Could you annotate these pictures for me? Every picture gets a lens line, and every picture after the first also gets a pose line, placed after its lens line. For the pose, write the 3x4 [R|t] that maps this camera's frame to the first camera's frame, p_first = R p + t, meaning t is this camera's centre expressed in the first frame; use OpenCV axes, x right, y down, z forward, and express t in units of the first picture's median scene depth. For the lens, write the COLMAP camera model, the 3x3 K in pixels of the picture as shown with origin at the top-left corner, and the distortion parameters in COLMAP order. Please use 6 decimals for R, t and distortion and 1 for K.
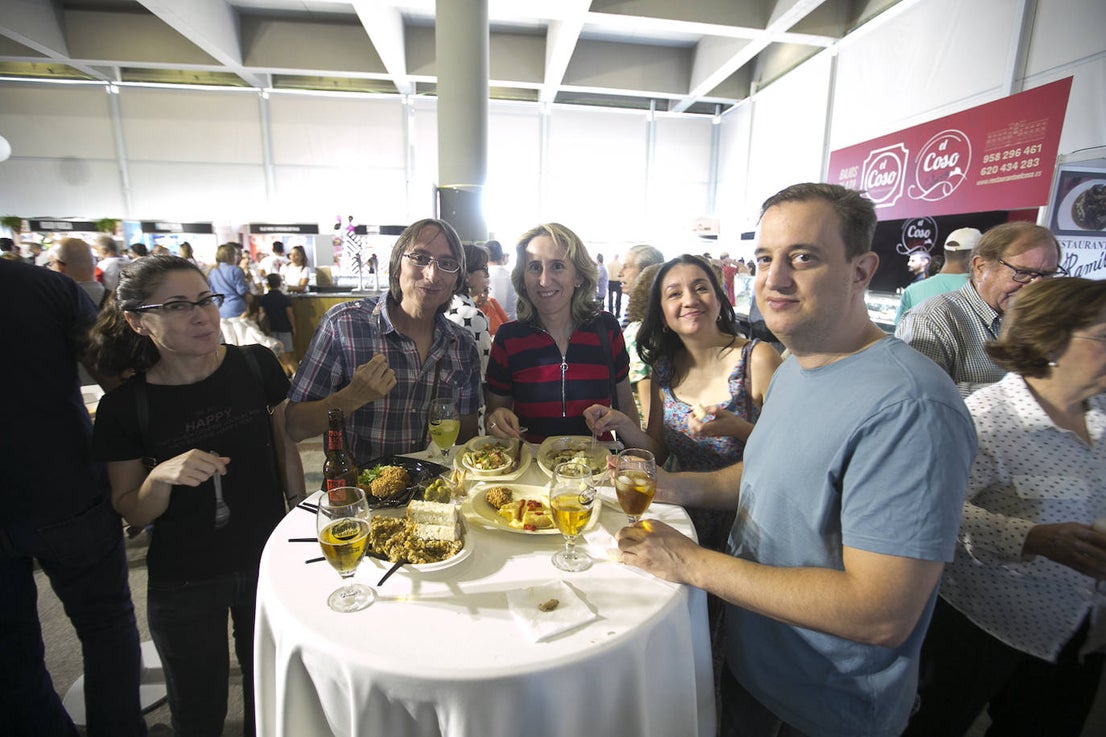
lens RADIAL K [[502.7, 0, 553.0], [0, 502.7, 368.5], [0, 0, 1]] dist [-0.049519, 0.015507]
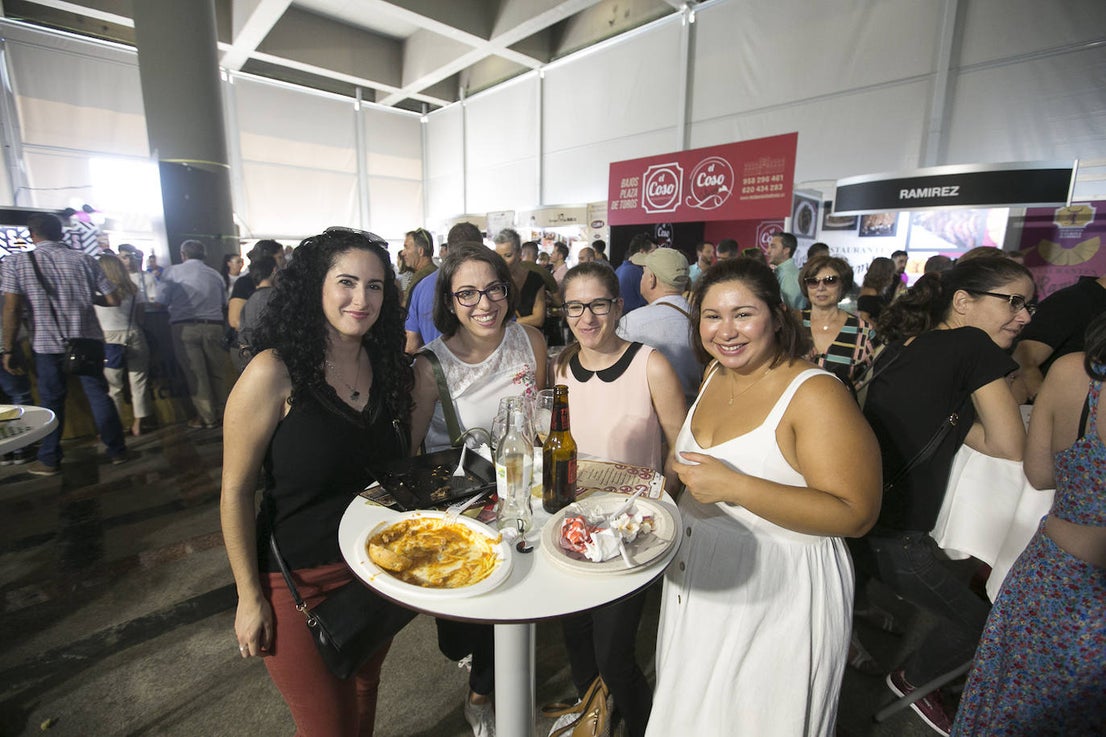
lens RADIAL K [[502.7, 0, 553.0], [0, 502.7, 368.5], [0, 0, 1]] dist [-0.049519, 0.015507]
pose [[0.807075, -0.127356, 0.576551, -0.145052], [0.126021, 0.991116, 0.042523, -0.009823], [-0.576844, 0.038338, 0.815954, 0.058908]]
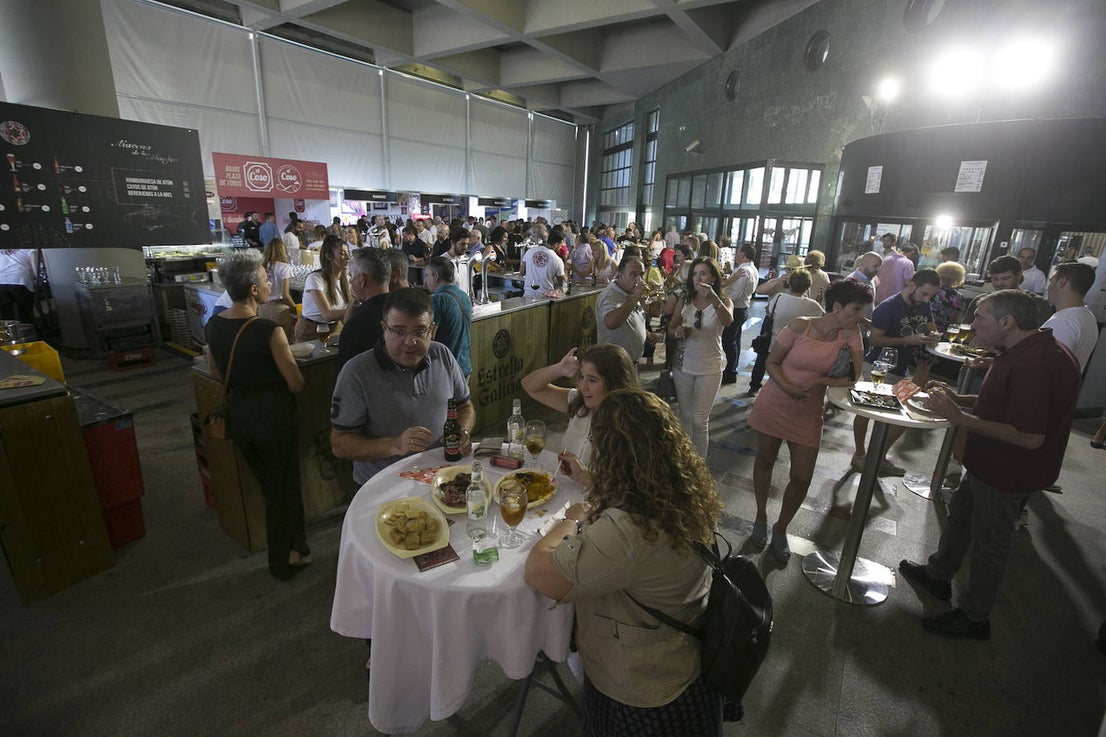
lens RADIAL K [[502.7, 0, 553.0], [0, 502.7, 368.5], [0, 0, 1]] dist [-0.049519, 0.015507]
pose [[-0.758779, -0.228595, 0.609917, -0.755219], [0.096144, 0.886827, 0.451990, -0.208202], [-0.644213, 0.401600, -0.650928, 0.801198]]
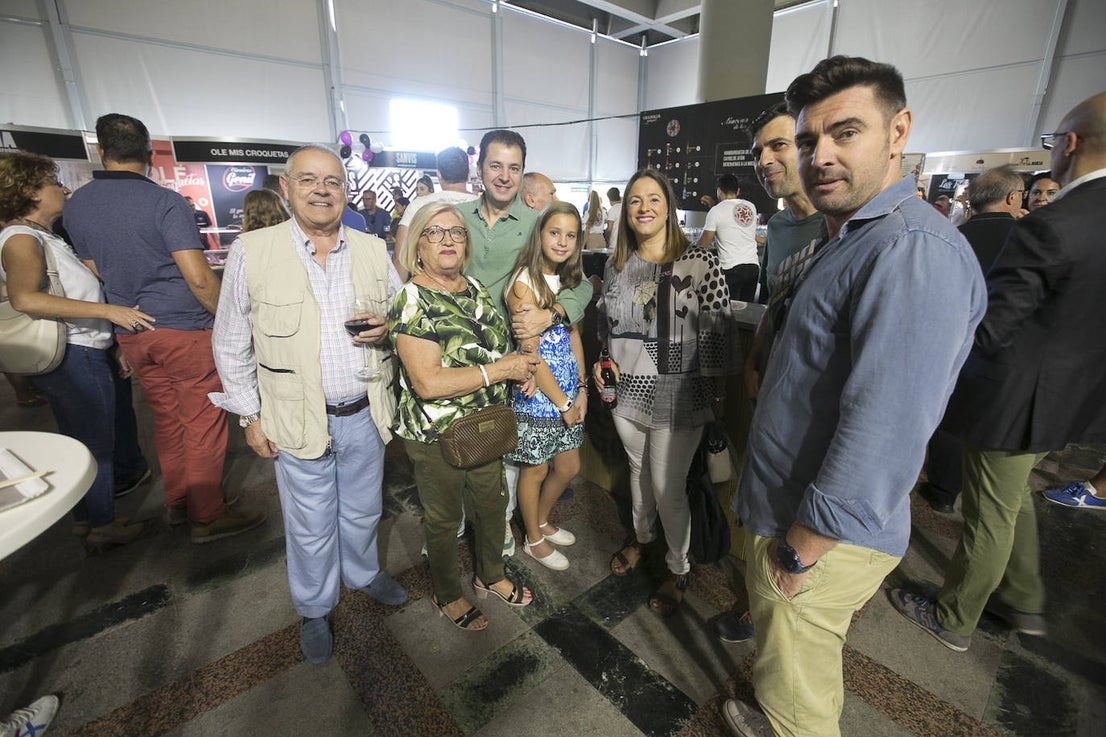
lens RADIAL K [[502.7, 0, 553.0], [0, 502.7, 368.5], [0, 0, 1]] dist [-0.049519, 0.015507]
pose [[0.825906, -0.186723, 0.531990, -0.618501], [0.128628, 0.981086, 0.144657, -0.076807], [-0.548938, -0.051045, 0.834303, 0.355624]]
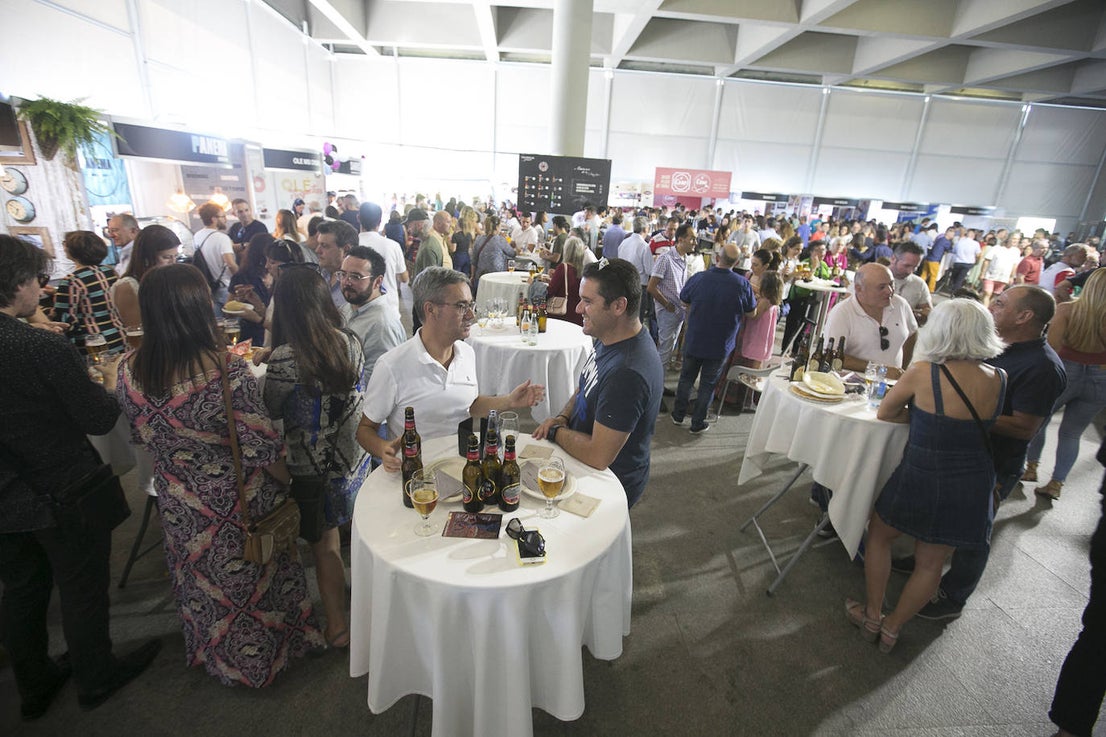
lens RADIAL K [[502.7, 0, 553.0], [0, 502.7, 368.5], [0, 0, 1]] dist [-0.049519, 0.015507]
pose [[0.067769, -0.336603, 0.939205, -1.199990], [0.163744, 0.932357, 0.322333, -0.184858], [-0.984172, 0.131945, 0.118301, 0.673631]]
